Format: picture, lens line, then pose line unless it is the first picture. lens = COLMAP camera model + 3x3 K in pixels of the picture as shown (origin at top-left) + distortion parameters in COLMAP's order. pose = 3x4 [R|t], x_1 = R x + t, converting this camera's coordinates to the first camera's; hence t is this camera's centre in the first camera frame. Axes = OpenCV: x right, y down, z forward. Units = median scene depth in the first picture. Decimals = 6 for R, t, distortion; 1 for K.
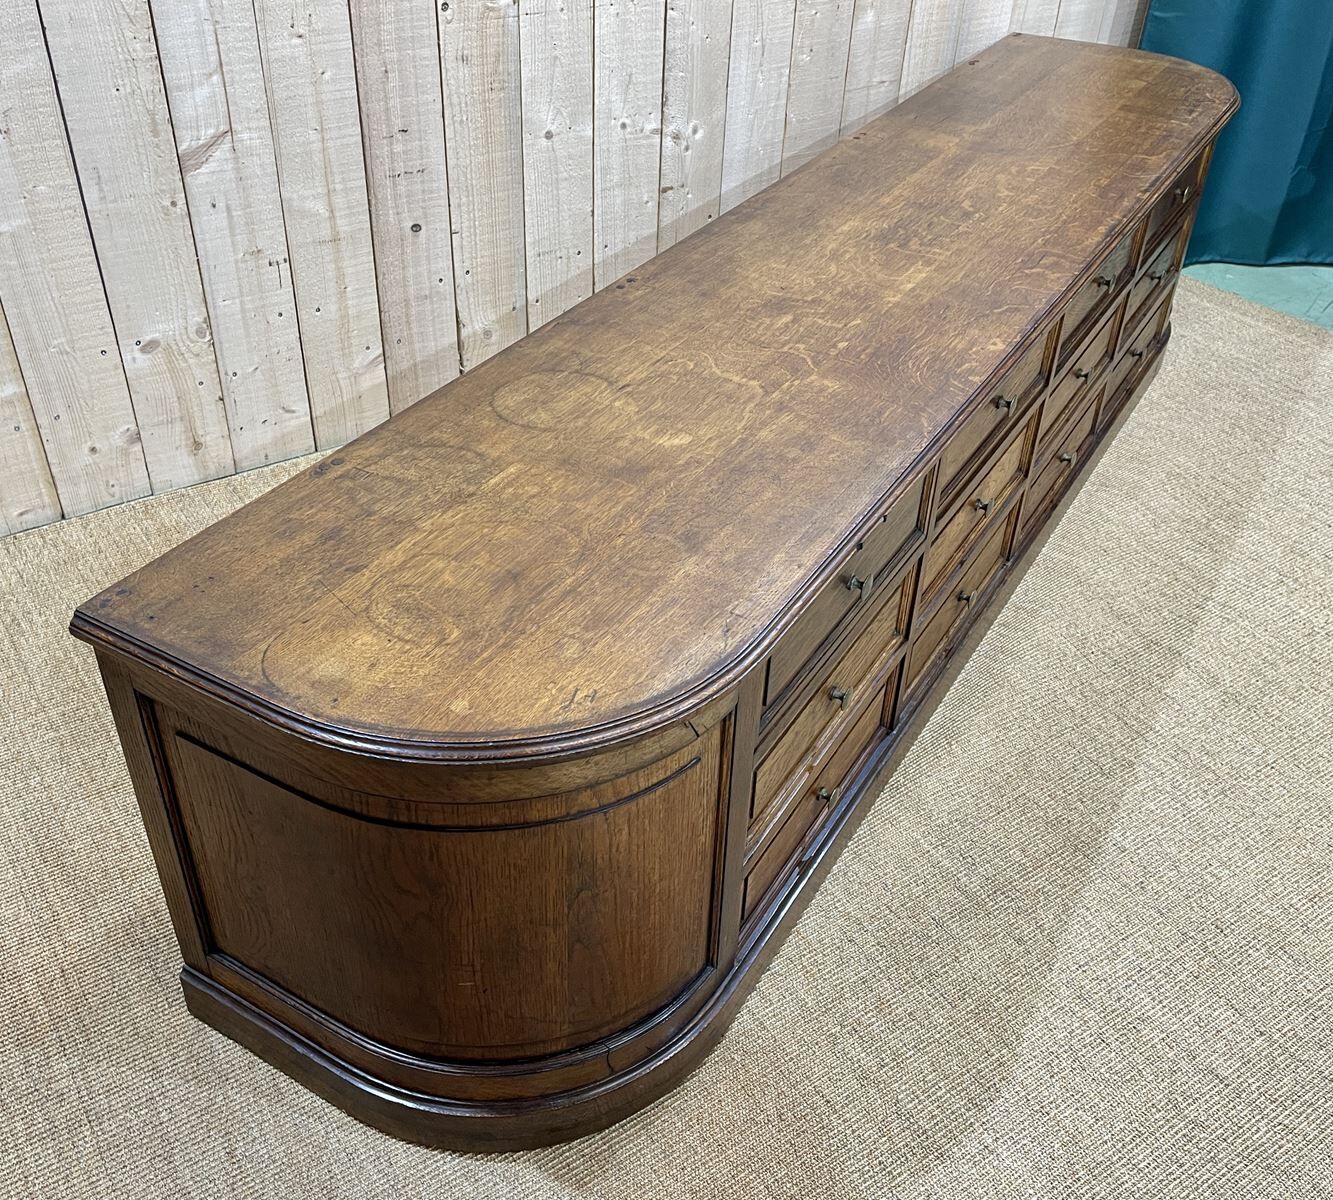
lens RADIAL K [[1317.9, 0, 632.4], [0, 1317.9, 609.5], [0, 0, 1]] dist [0.022174, 0.000000]
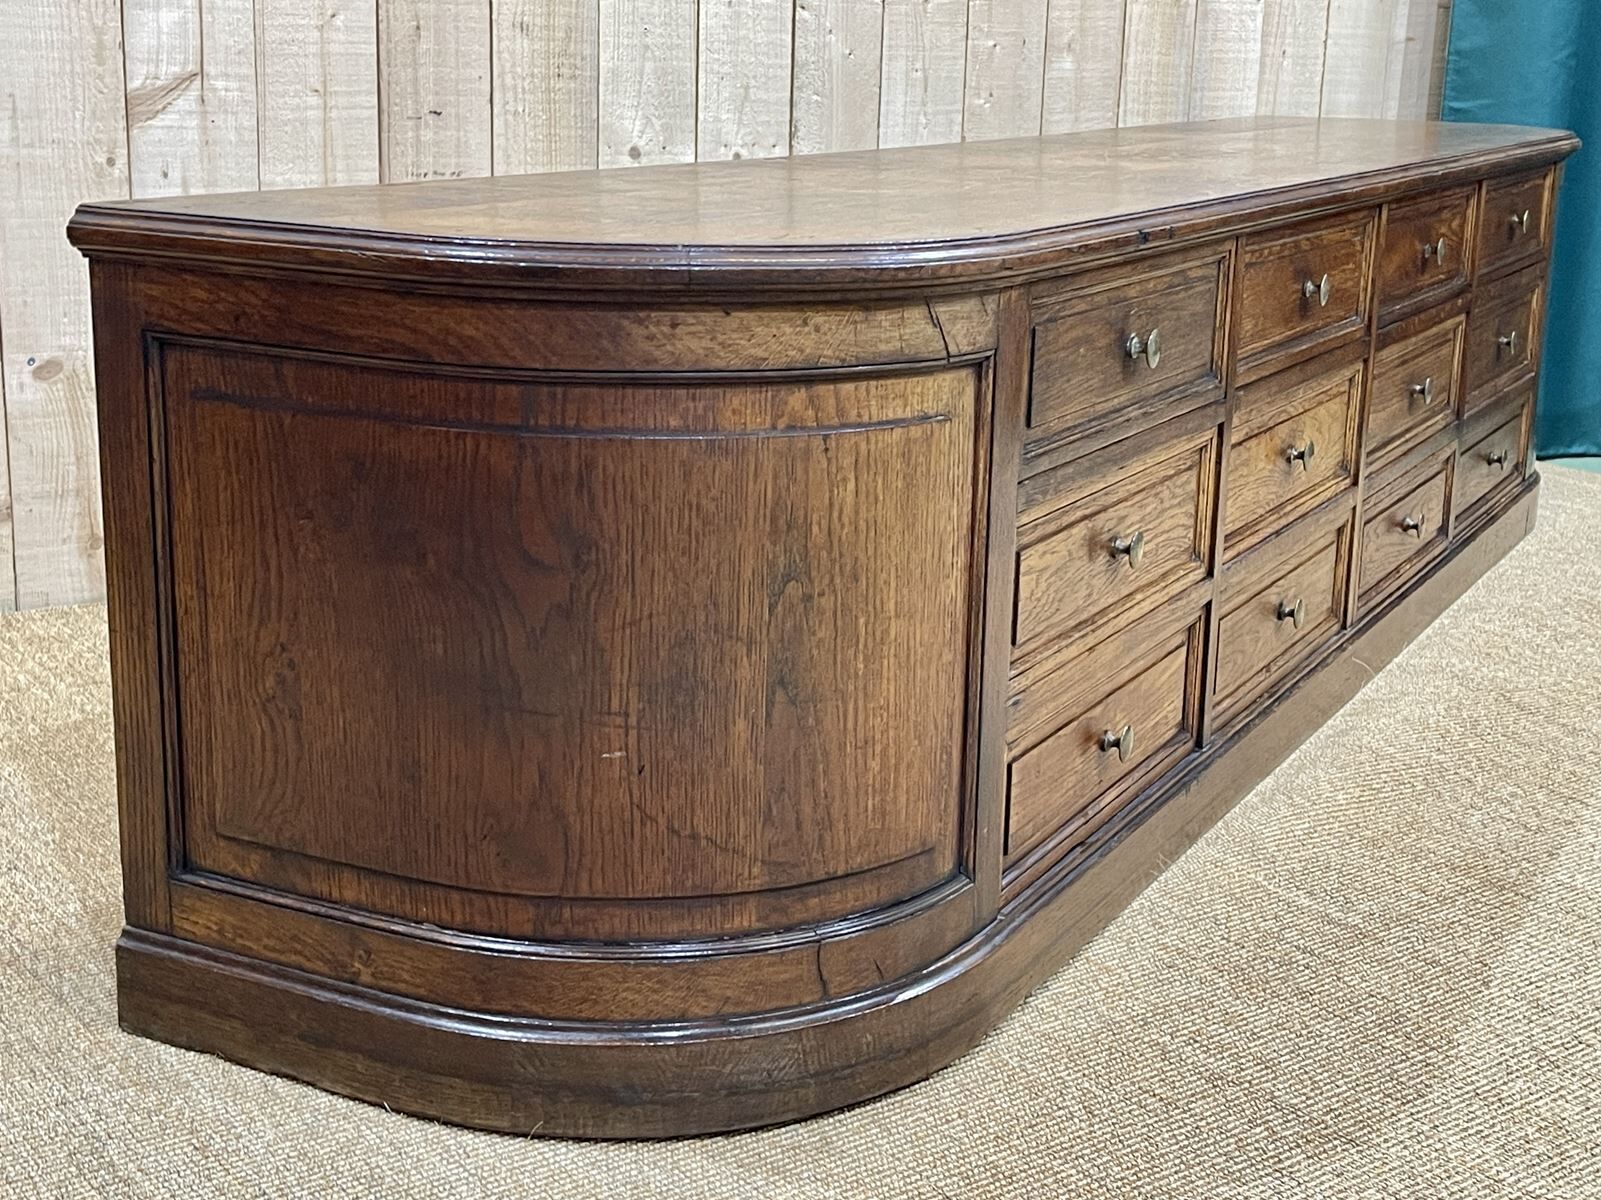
lens RADIAL K [[2287.7, 0, 811.7], [0, 2287.7, 604.9], [0, 0, 1]] dist [0.033266, 0.000000]
pose [[0.997769, -0.008714, 0.066185, -0.058719], [0.033058, 0.925837, -0.376474, 0.374065], [-0.057996, 0.377822, 0.924060, -0.053410]]
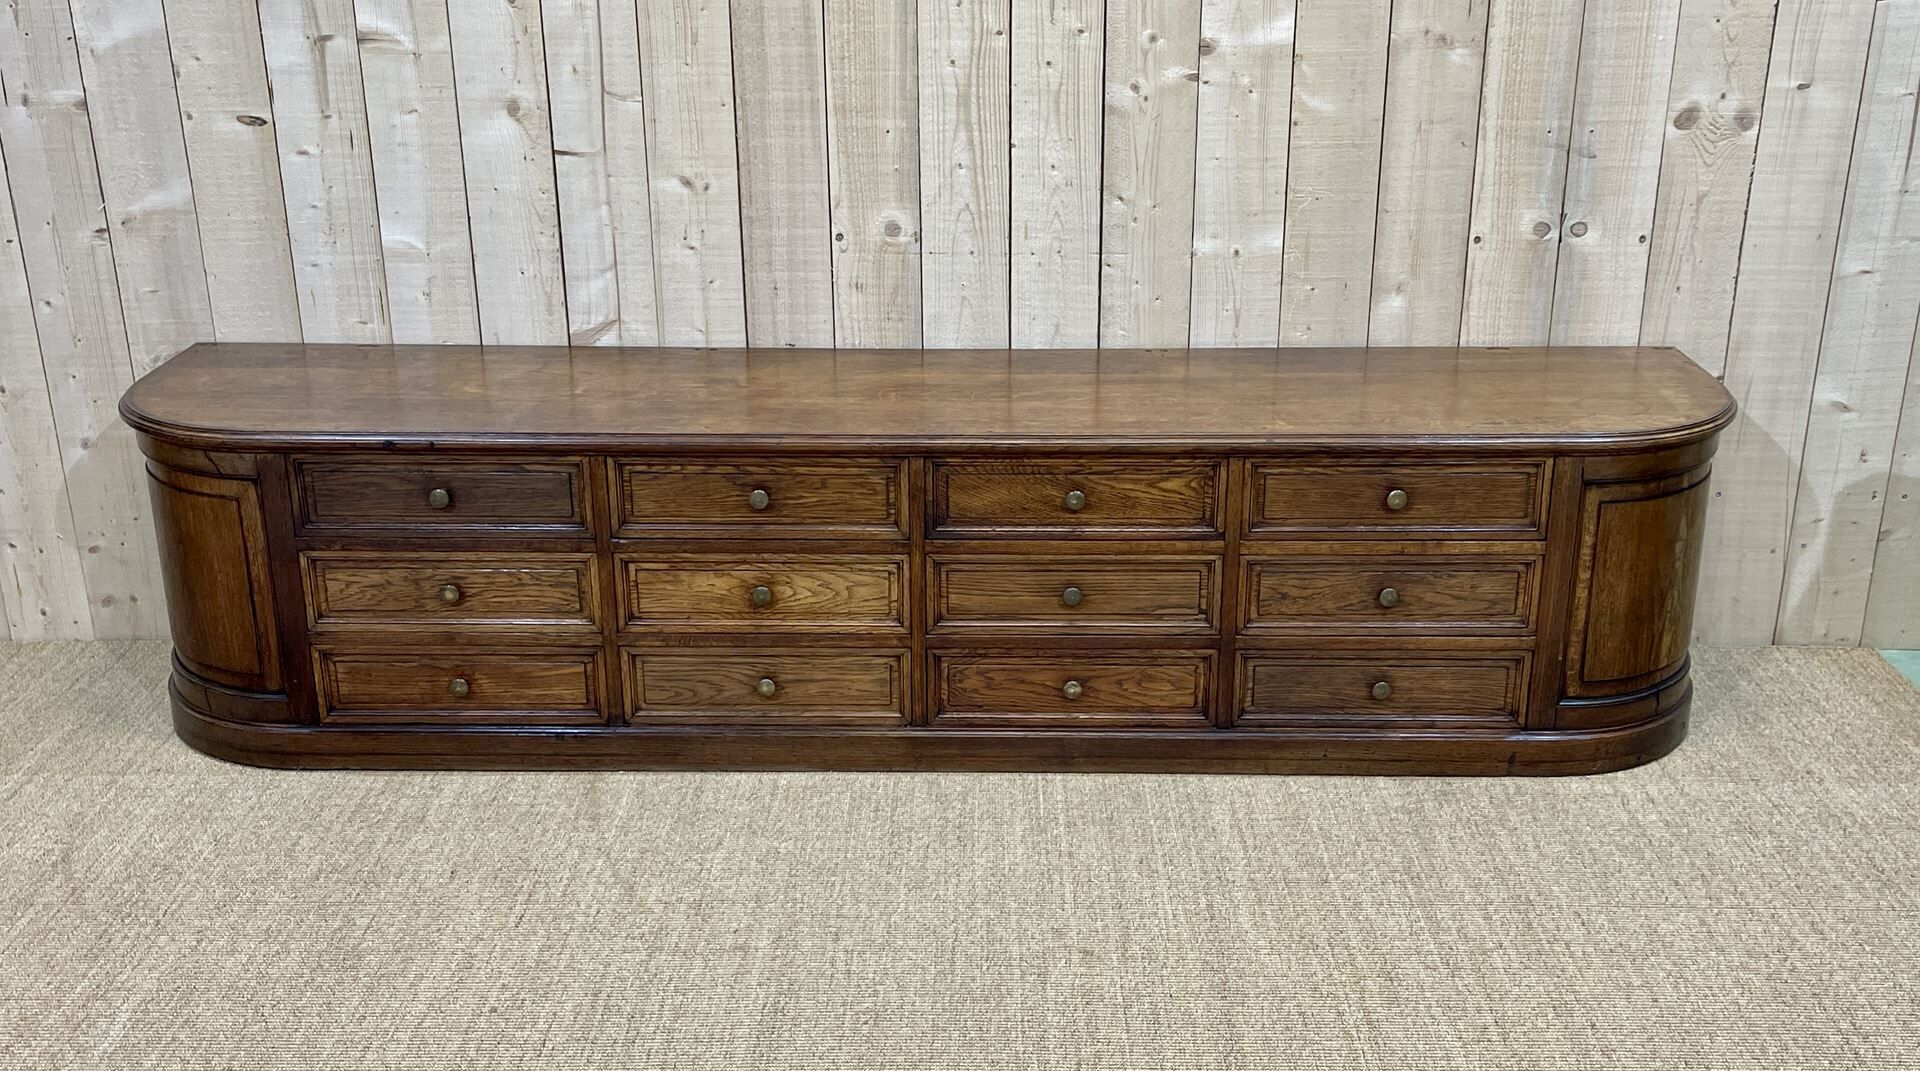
lens RADIAL K [[1962.7, 0, 953.8], [0, 1962.7, 599.8], [0, 0, 1]] dist [0.050807, 0.000000]
pose [[0.821341, 0.181592, -0.540762, 0.829489], [-0.319880, 0.931522, -0.173040, 0.044988], [0.472309, 0.315104, 0.823185, -0.130846]]
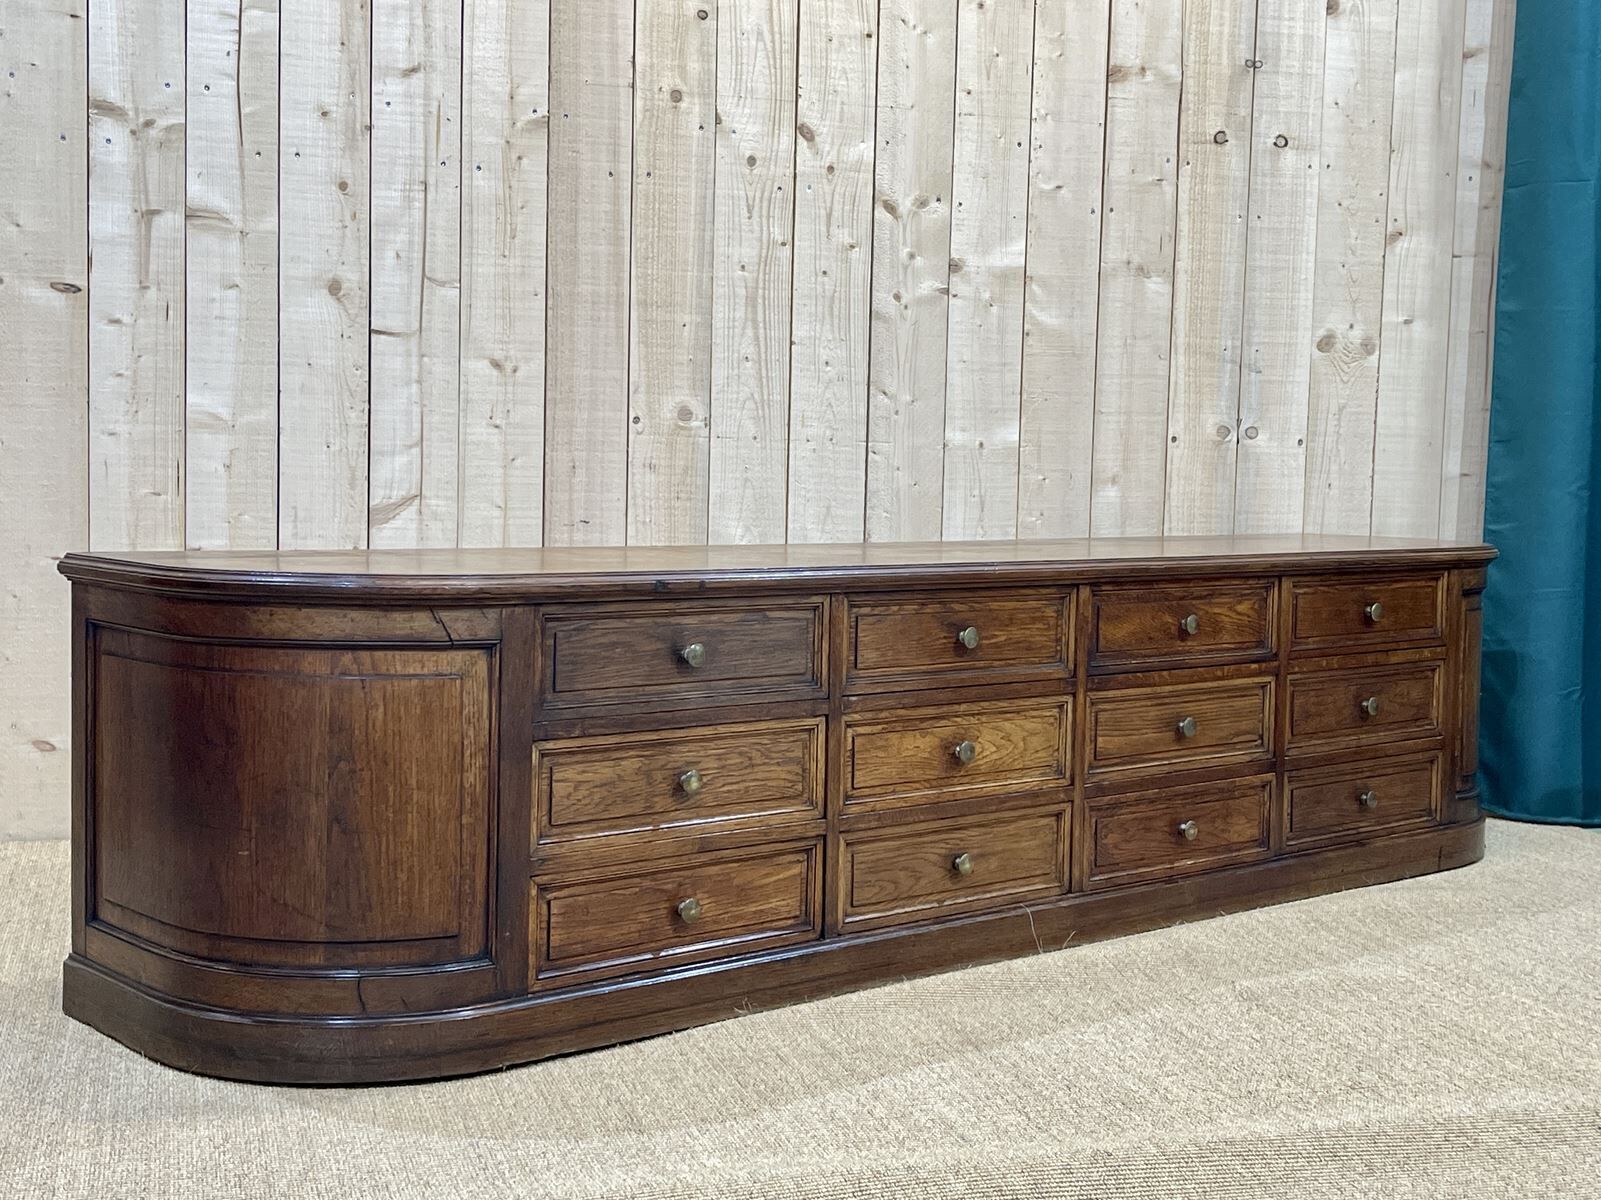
lens RADIAL K [[2119.0, 0, 795.8], [0, 2119.0, 597.1], [0, 0, 1]] dist [0.082718, 0.000000]
pose [[0.954837, 0.022389, -0.296284, 0.525692], [-0.179988, 0.836971, -0.516801, 0.572637], [0.236411, 0.546788, 0.803201, -0.316214]]
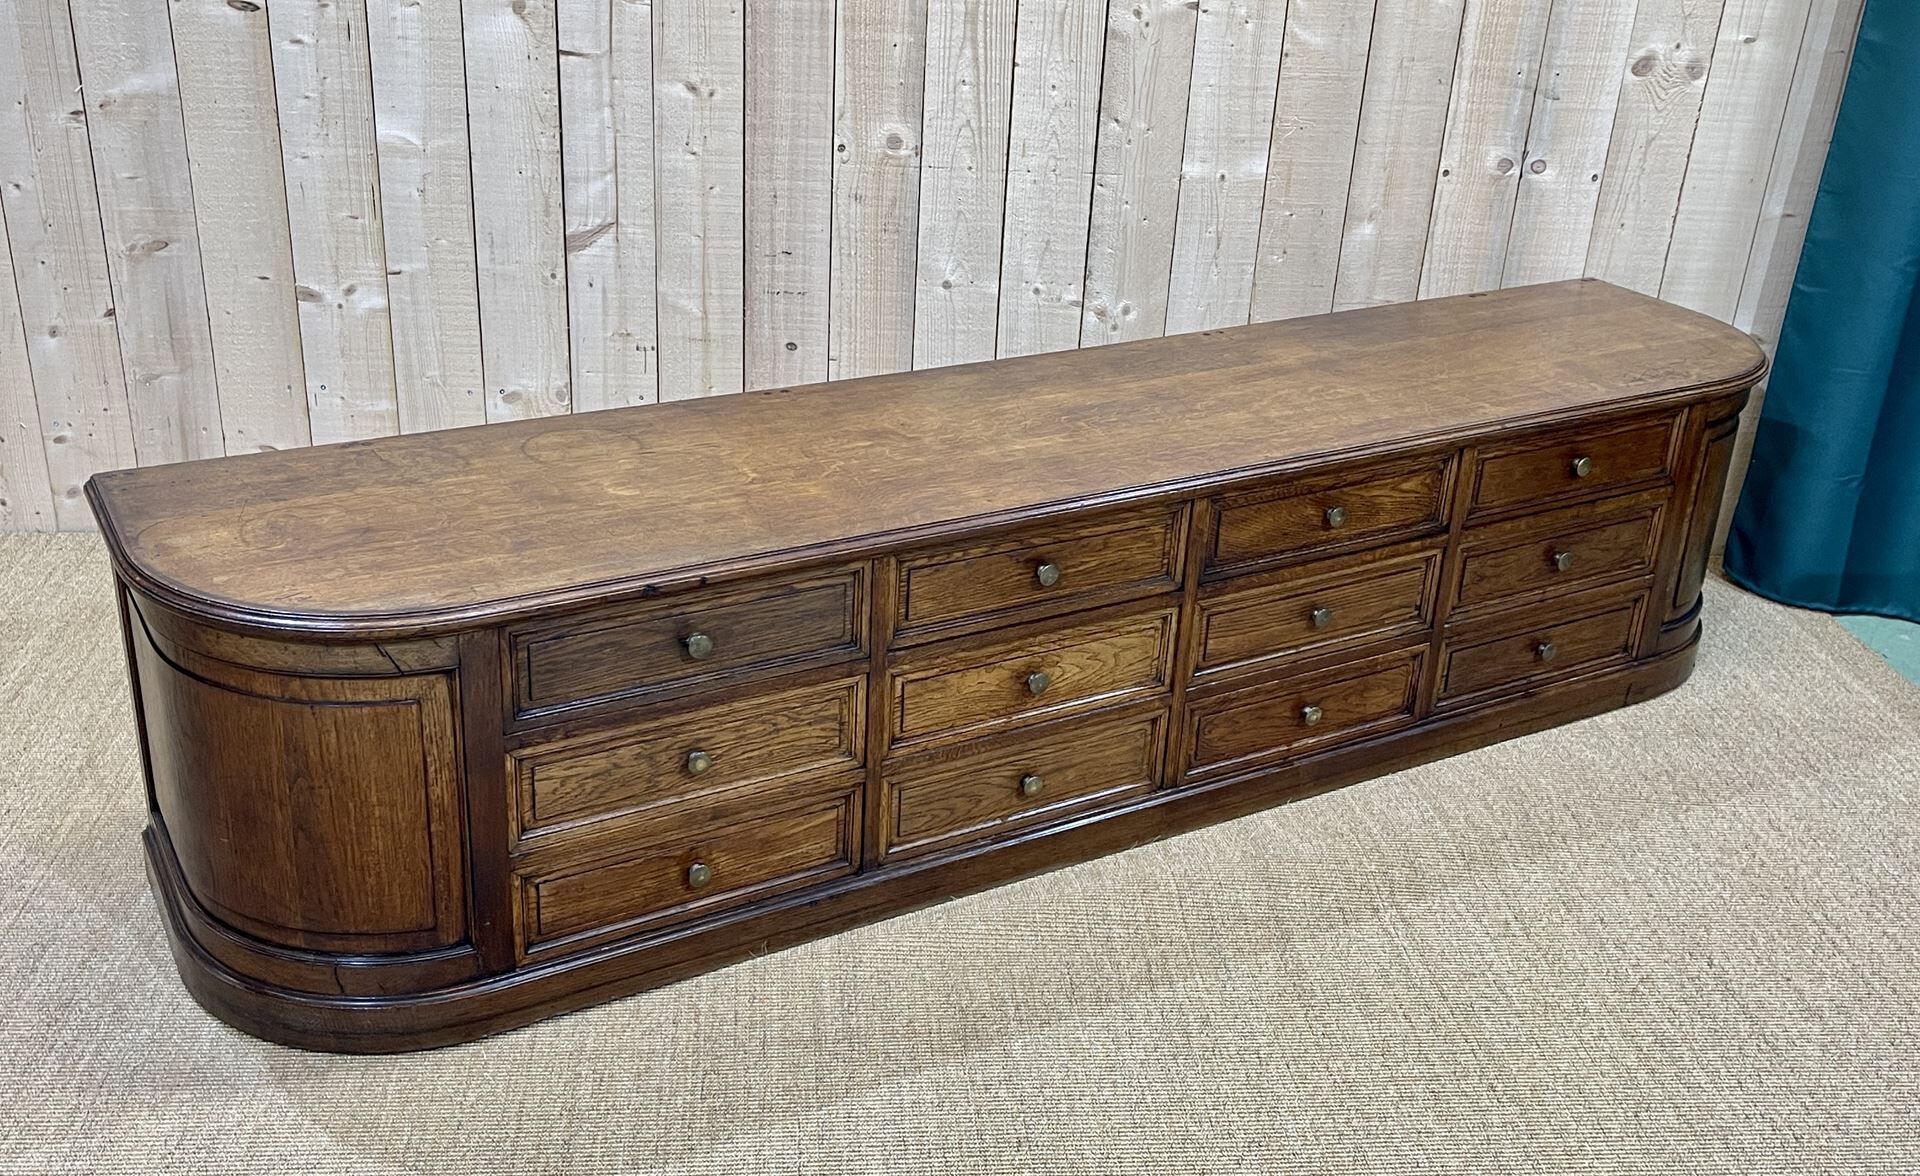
lens RADIAL K [[1879.5, 0, 949.3], [0, 1879.5, 583.7], [0, 0, 1]] dist [0.044154, 0.000000]
pose [[0.877539, 0.222628, -0.424692, 0.657656], [-0.311521, 0.938006, -0.151983, 0.069037], [0.364528, 0.265672, 0.892490, -0.210807]]
